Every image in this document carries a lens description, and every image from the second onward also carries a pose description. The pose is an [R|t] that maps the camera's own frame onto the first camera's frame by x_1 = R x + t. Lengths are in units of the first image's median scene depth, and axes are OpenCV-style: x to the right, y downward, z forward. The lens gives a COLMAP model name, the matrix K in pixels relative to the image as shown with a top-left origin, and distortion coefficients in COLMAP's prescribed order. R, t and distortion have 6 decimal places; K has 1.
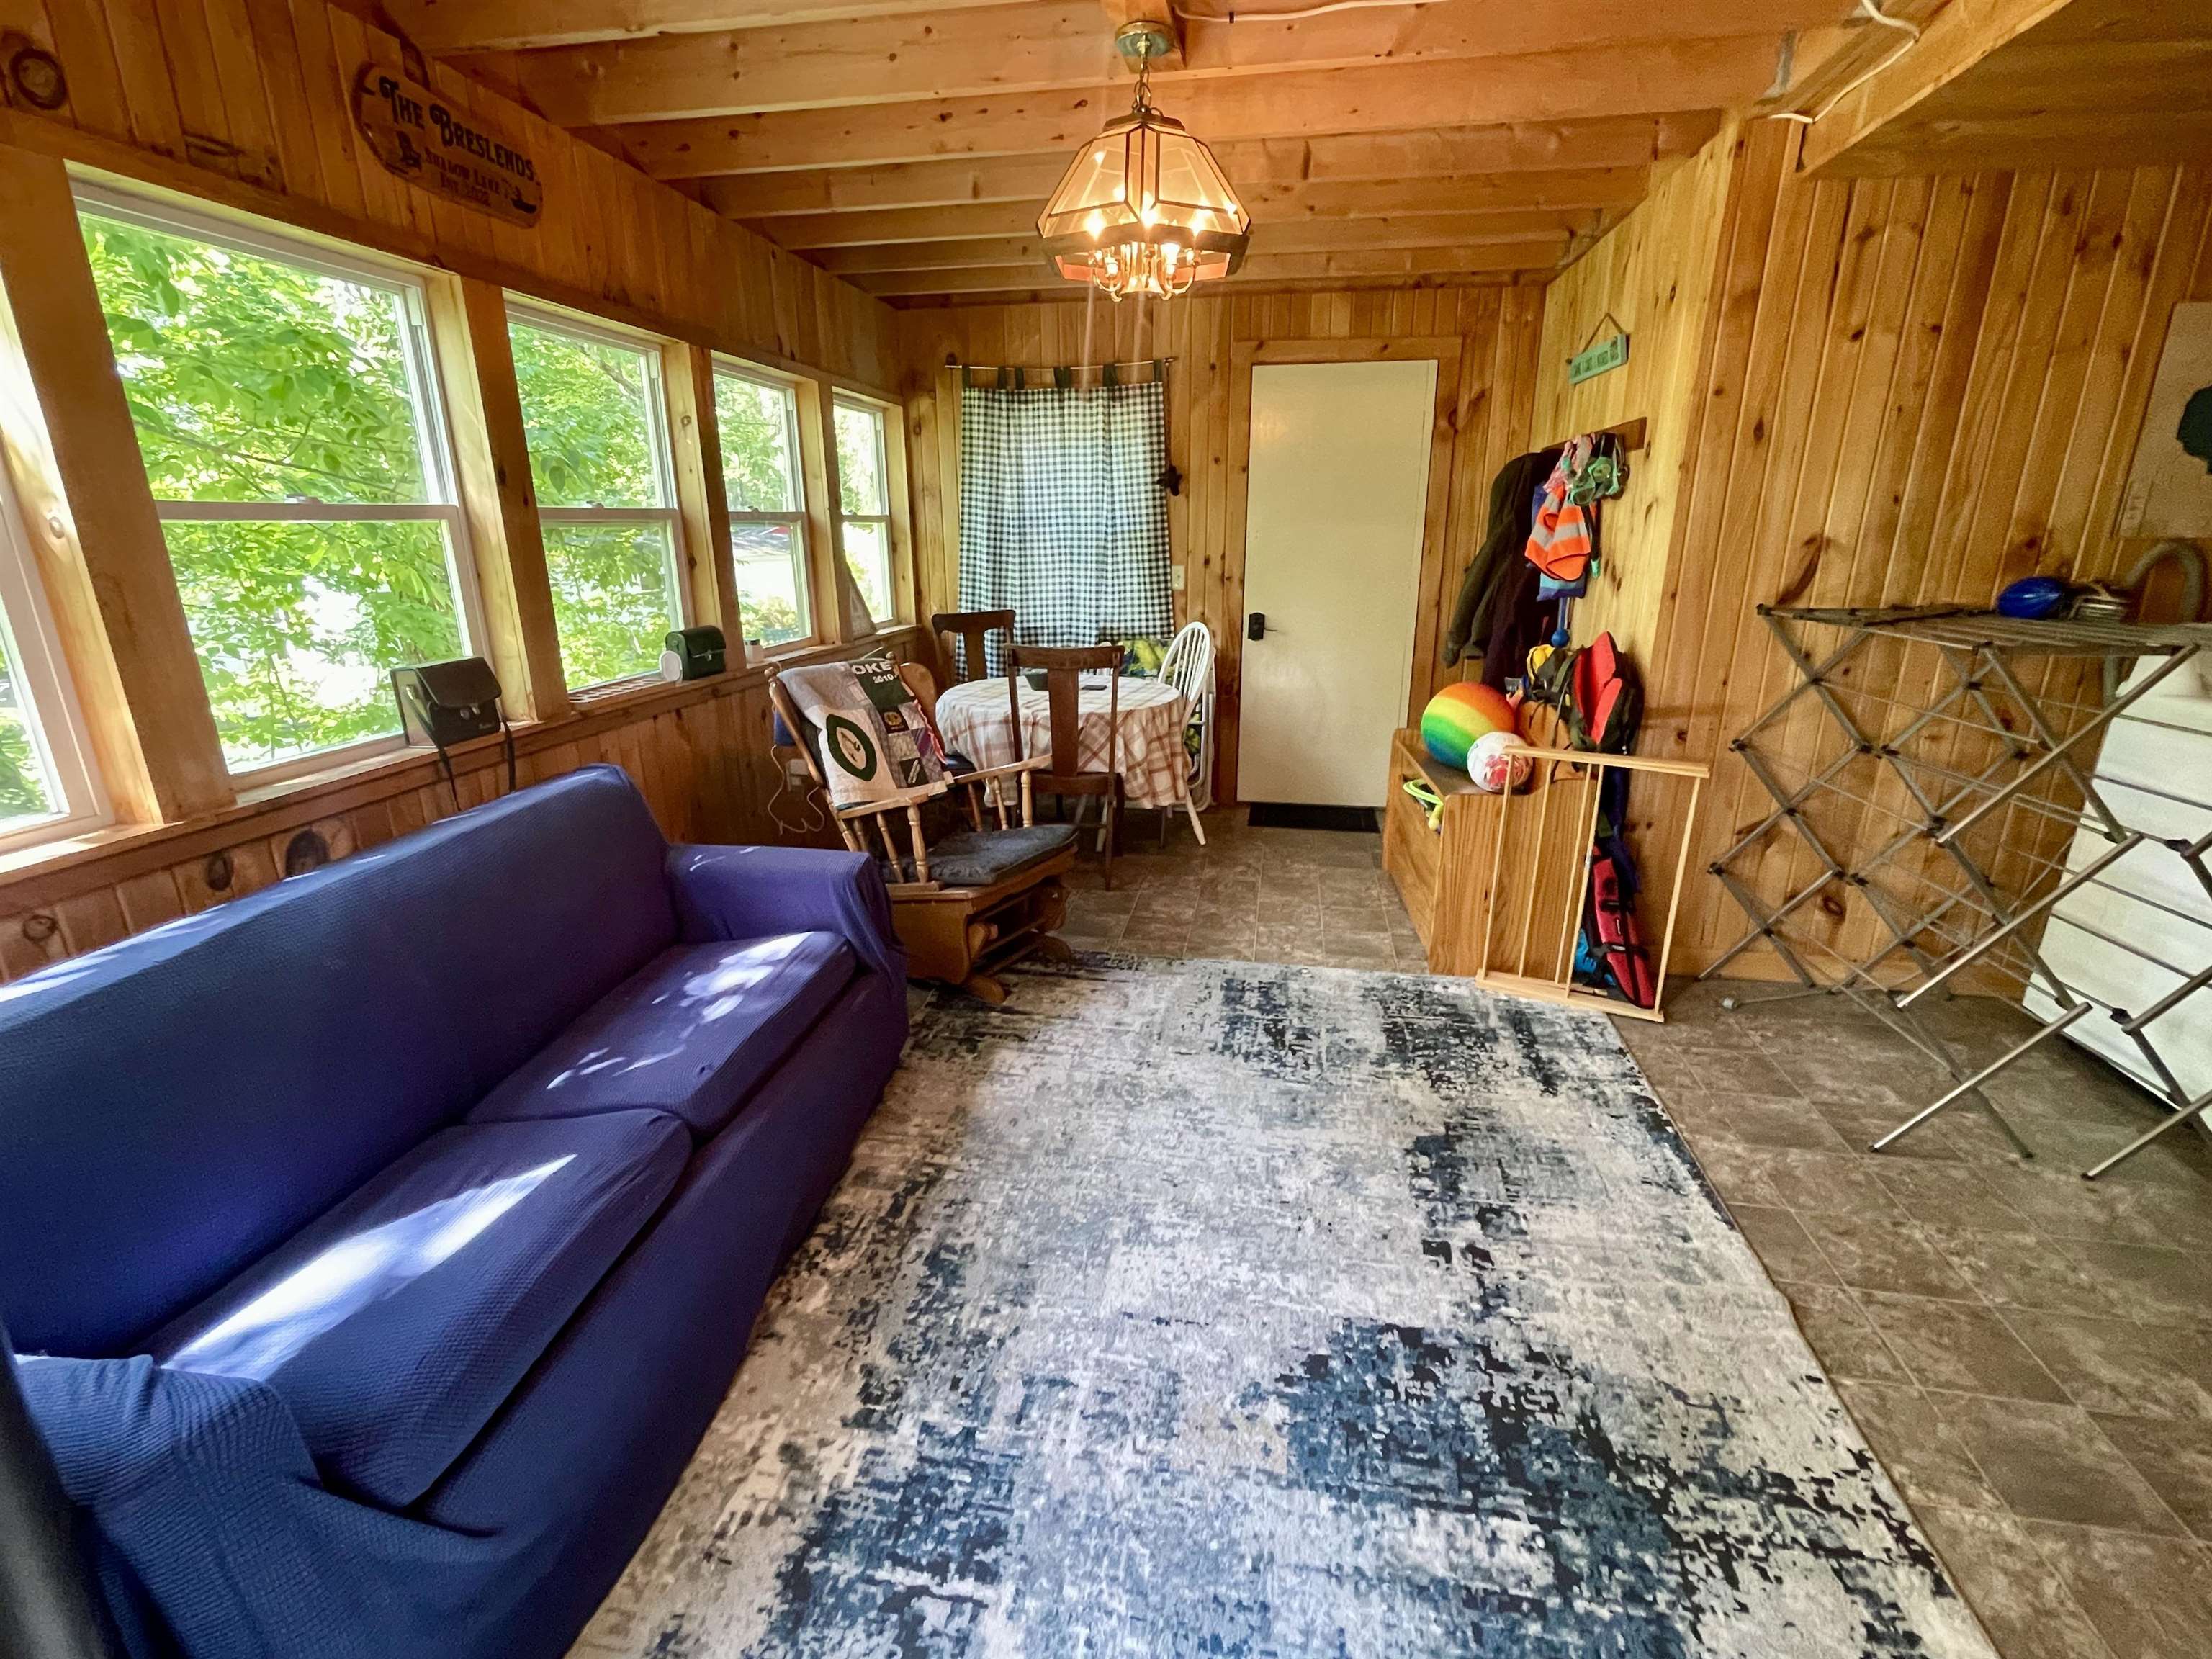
lens RADIAL K [[1002.8, 0, 1094.9], [0, 1002.8, 818.9], [0, 0, 1]] dist [-0.005735, 0.002671]
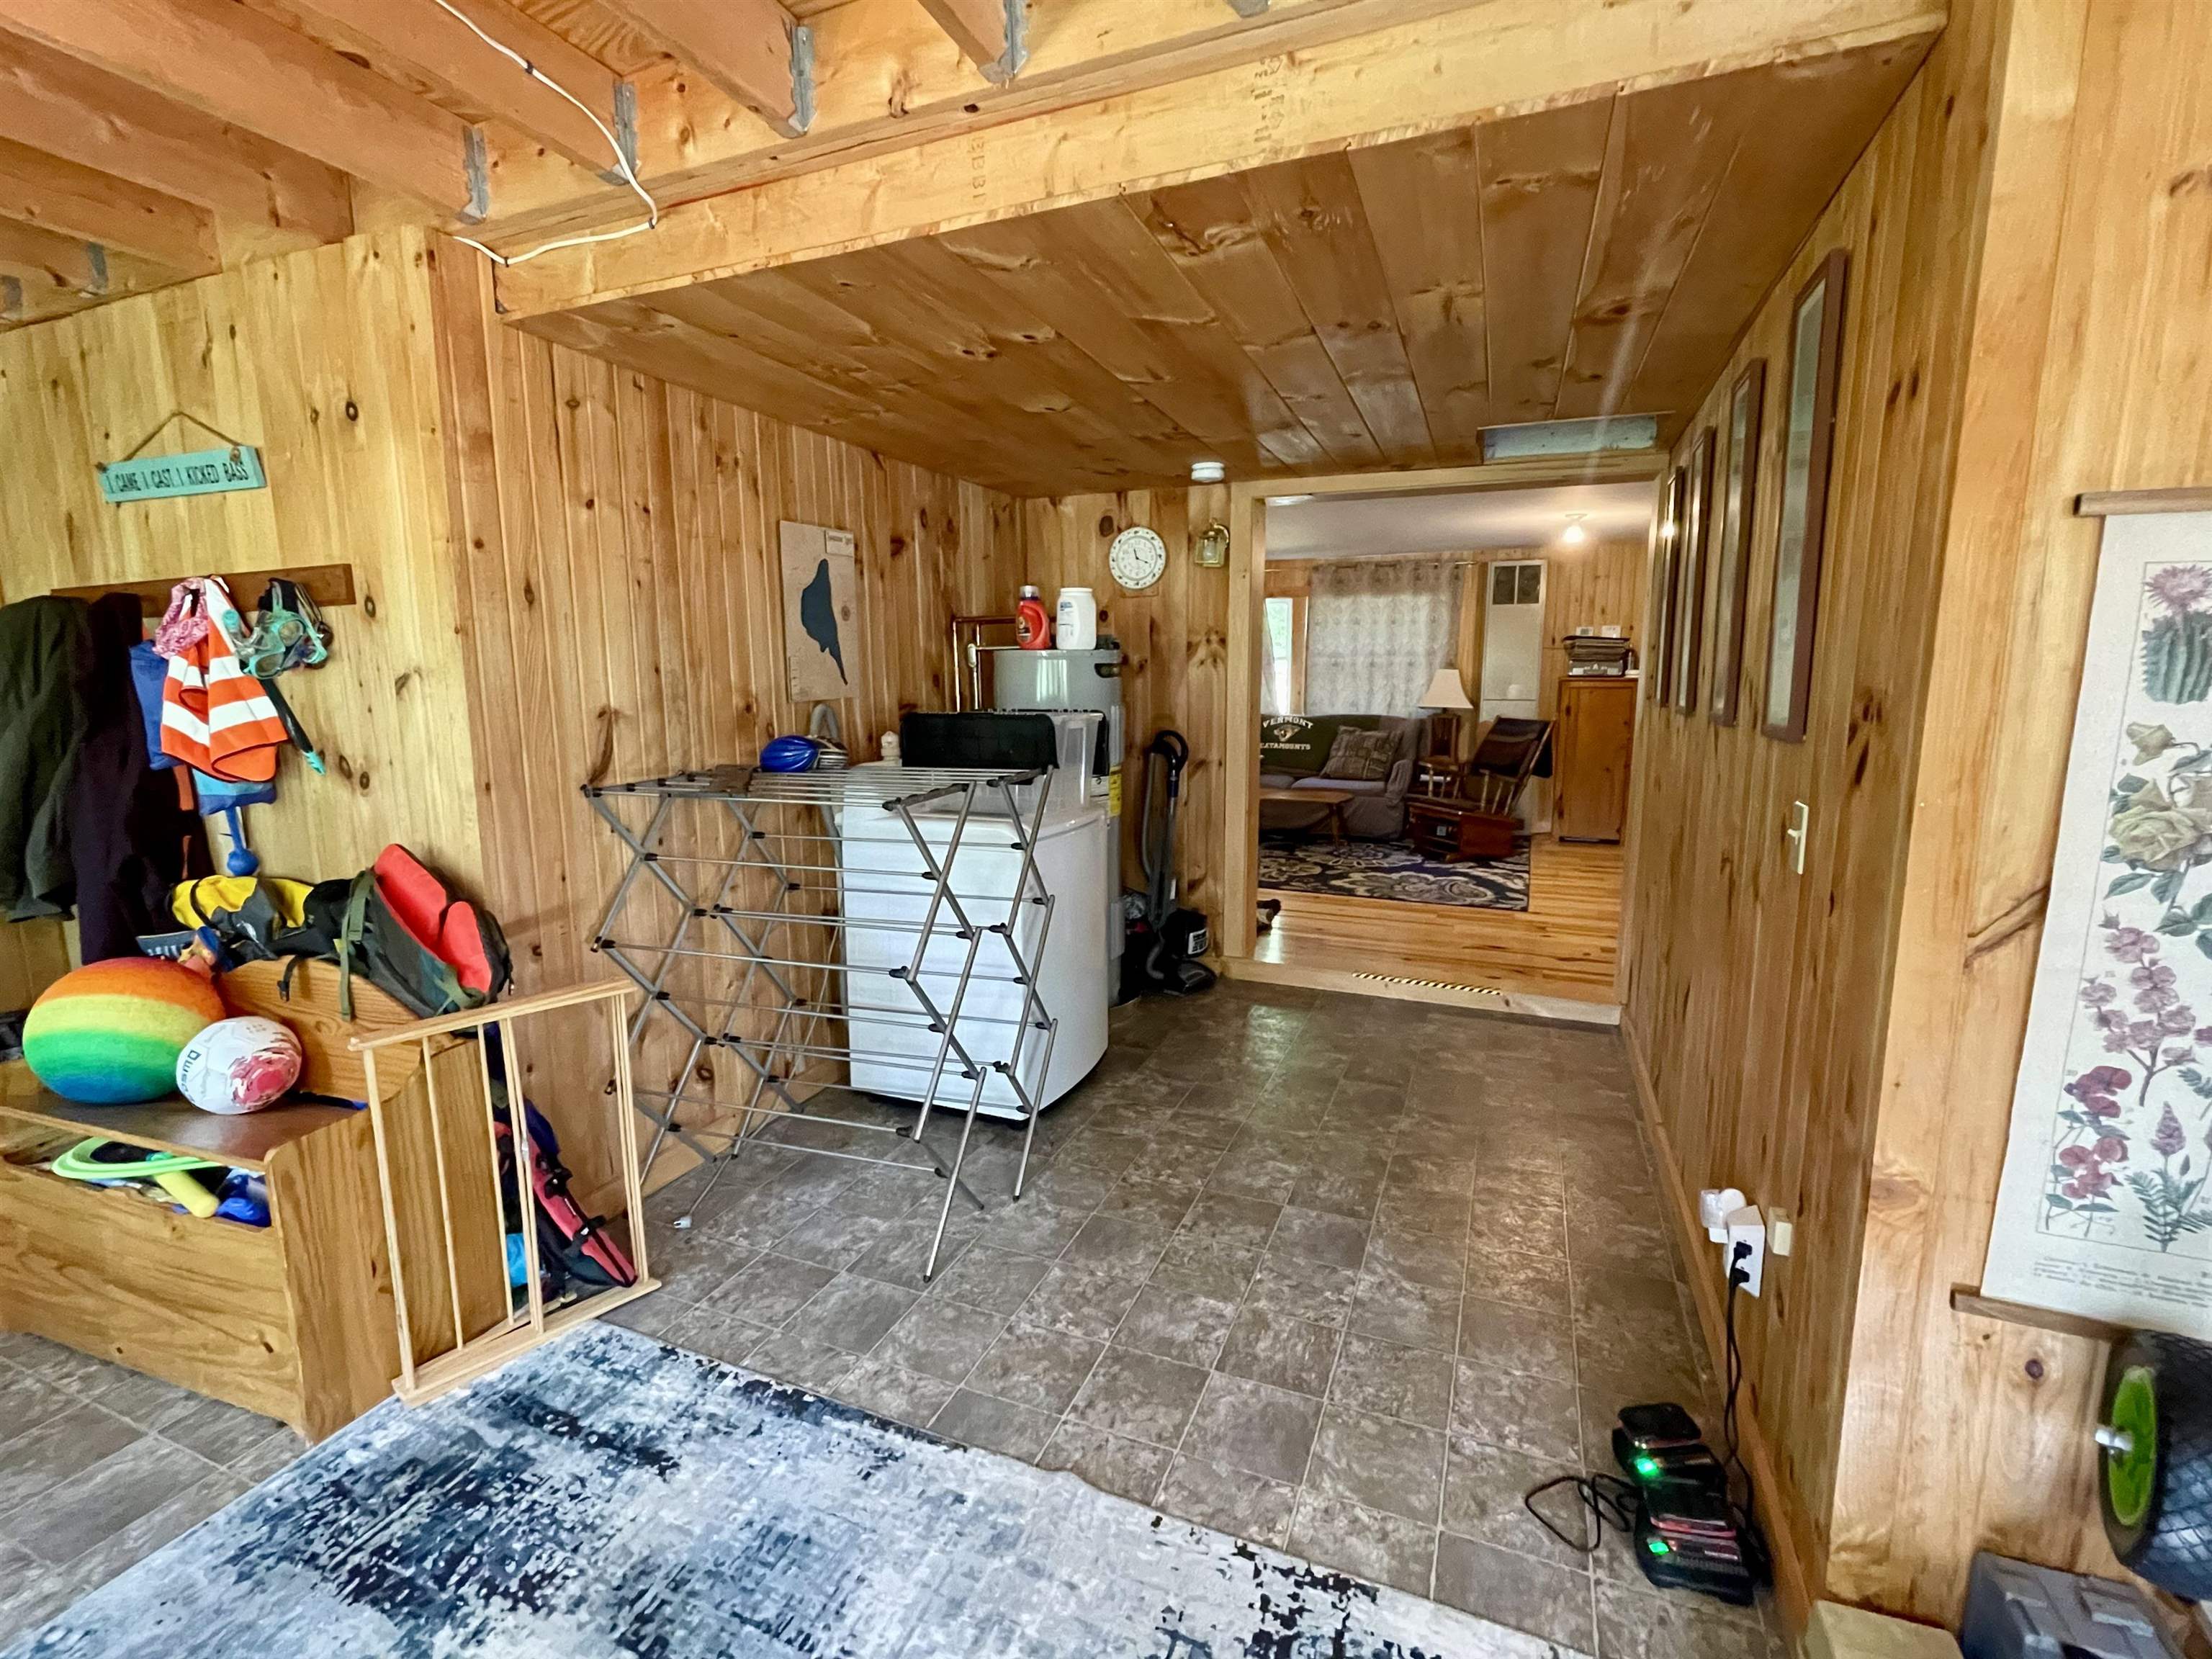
lens RADIAL K [[1002.8, 0, 1103.6], [0, 1002.8, 823.2], [0, 0, 1]] dist [-0.005735, 0.002671]
pose [[0.209383, -0.147166, 0.966696, -0.102170], [0.289147, 0.953718, 0.082562, -0.131968], [-0.934105, 0.262230, 0.242245, 0.393749]]
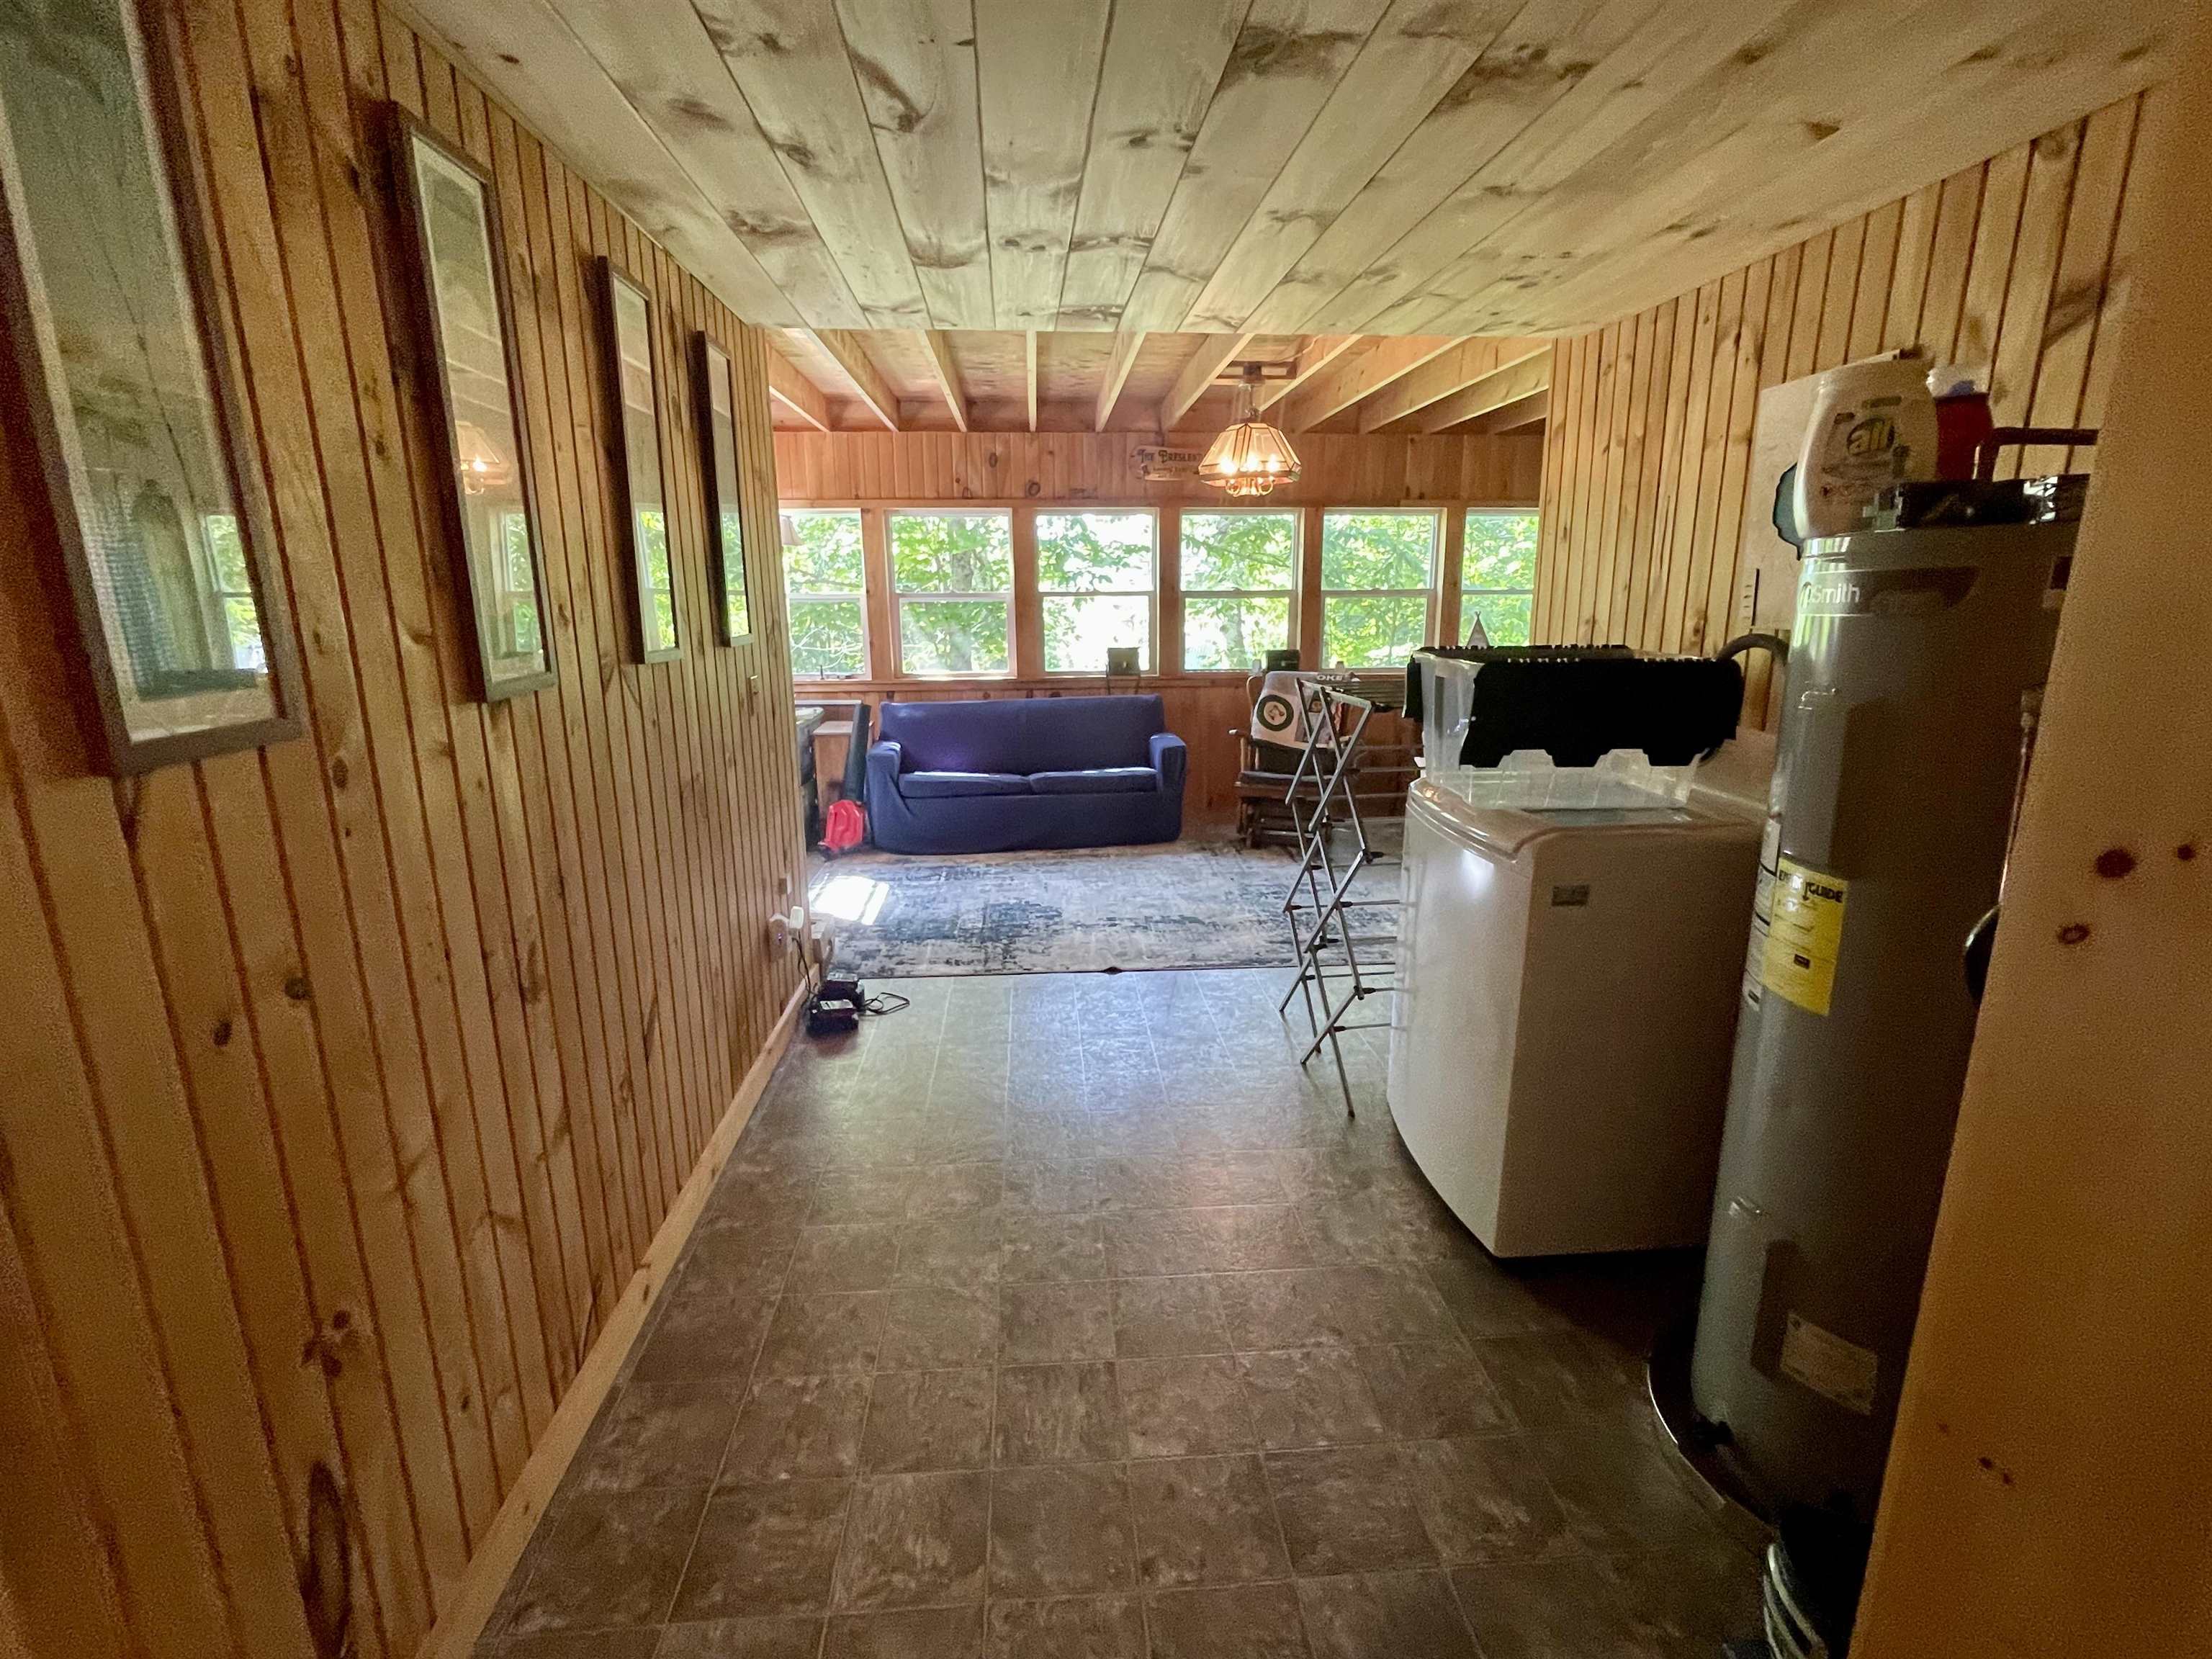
lens RADIAL K [[1002.8, 0, 1119.6], [0, 1002.8, 821.2], [0, 0, 1]] dist [-0.005735, 0.002671]
pose [[0.275499, 0.222520, -0.935193, 1.801157], [-0.277006, 0.949952, 0.144429, -0.082437], [0.920526, 0.219264, 0.323350, 0.180880]]
